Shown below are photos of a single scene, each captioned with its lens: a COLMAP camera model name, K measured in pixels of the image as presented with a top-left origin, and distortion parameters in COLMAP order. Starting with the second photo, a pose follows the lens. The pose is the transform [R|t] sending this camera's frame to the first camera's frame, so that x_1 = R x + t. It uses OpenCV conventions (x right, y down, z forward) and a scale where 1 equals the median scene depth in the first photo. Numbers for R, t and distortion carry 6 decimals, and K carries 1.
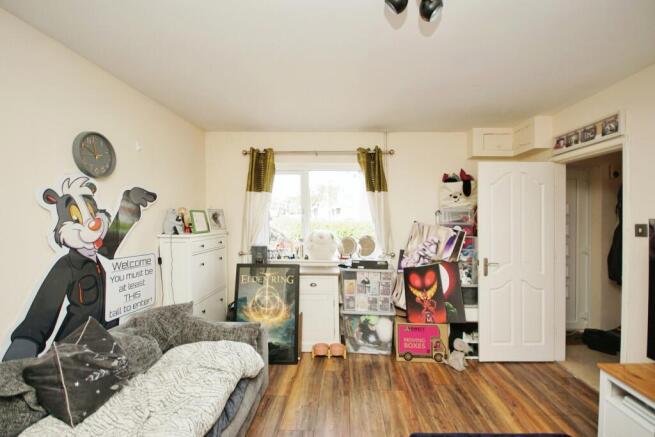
lens RADIAL K [[296.6, 0, 324.7], [0, 296.6, 207.0], [0, 0, 1]] dist [-0.001770, -0.000302]
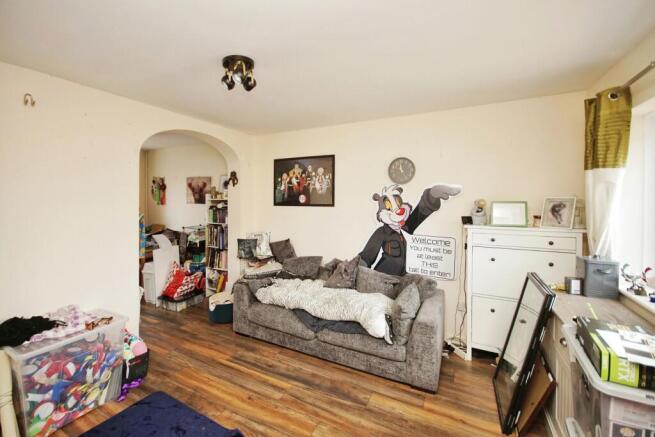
lens RADIAL K [[296.6, 0, 324.7], [0, 296.6, 207.0], [0, 0, 1]] dist [-0.001770, -0.000302]
pose [[-0.404651, 0.008223, -0.914434, 0.934262], [0.023114, 0.999732, -0.001238, 0.023615], [0.914179, -0.021637, -0.404733, 1.270602]]
